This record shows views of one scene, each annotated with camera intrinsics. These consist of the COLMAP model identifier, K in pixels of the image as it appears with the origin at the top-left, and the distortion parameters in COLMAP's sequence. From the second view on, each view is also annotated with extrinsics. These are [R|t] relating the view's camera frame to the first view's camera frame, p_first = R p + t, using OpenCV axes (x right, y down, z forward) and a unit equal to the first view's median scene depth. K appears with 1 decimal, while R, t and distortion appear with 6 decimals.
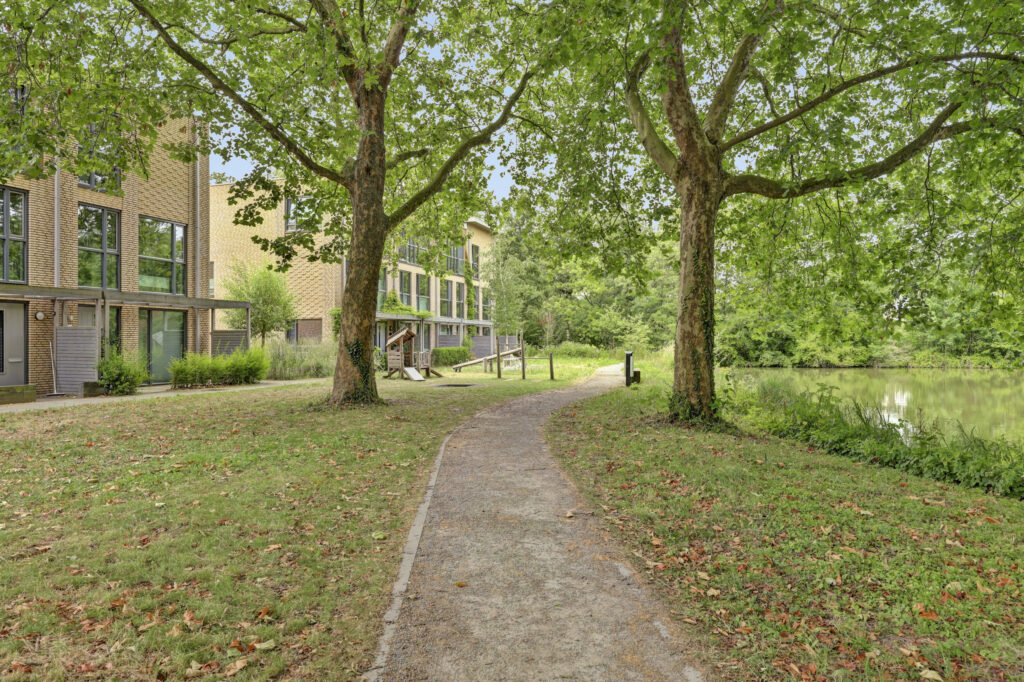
lens RADIAL K [[704.2, 0, 512.0], [0, 704.2, 341.0], [0, 0, 1]] dist [-0.000143, 0.000238]
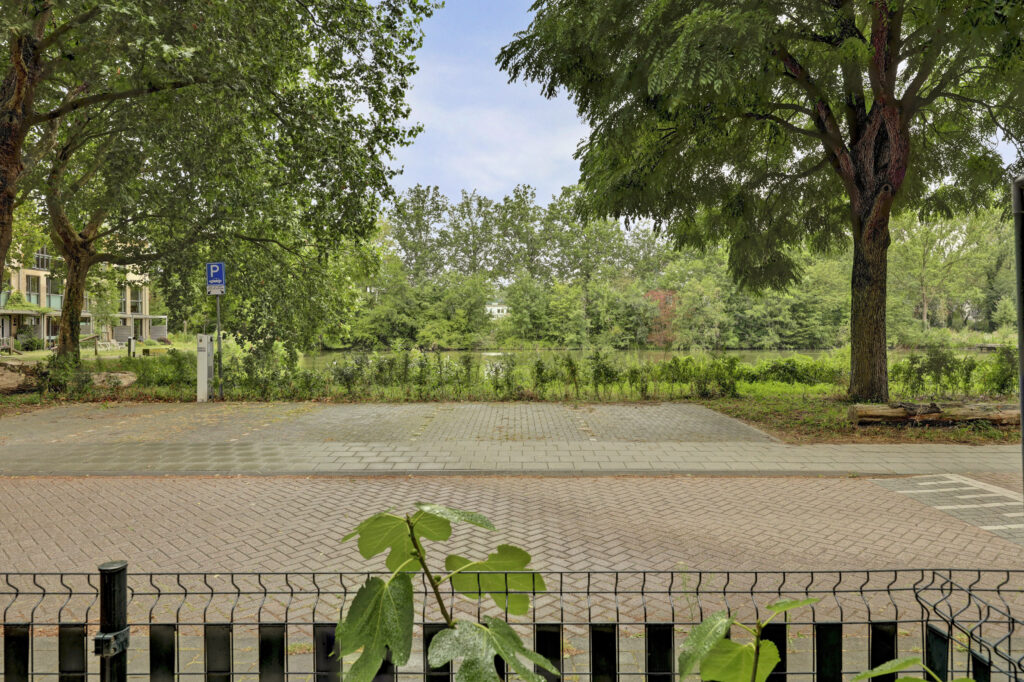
lens RADIAL K [[704.2, 0, 512.0], [0, 704.2, 341.0], [0, 0, 1]] dist [-0.000143, 0.000238]
pose [[0.954810, -0.003817, 0.297191, 0.186470], [-0.001109, 0.999865, 0.016404, -0.001290], [-0.297213, -0.015992, 0.954677, -0.300465]]
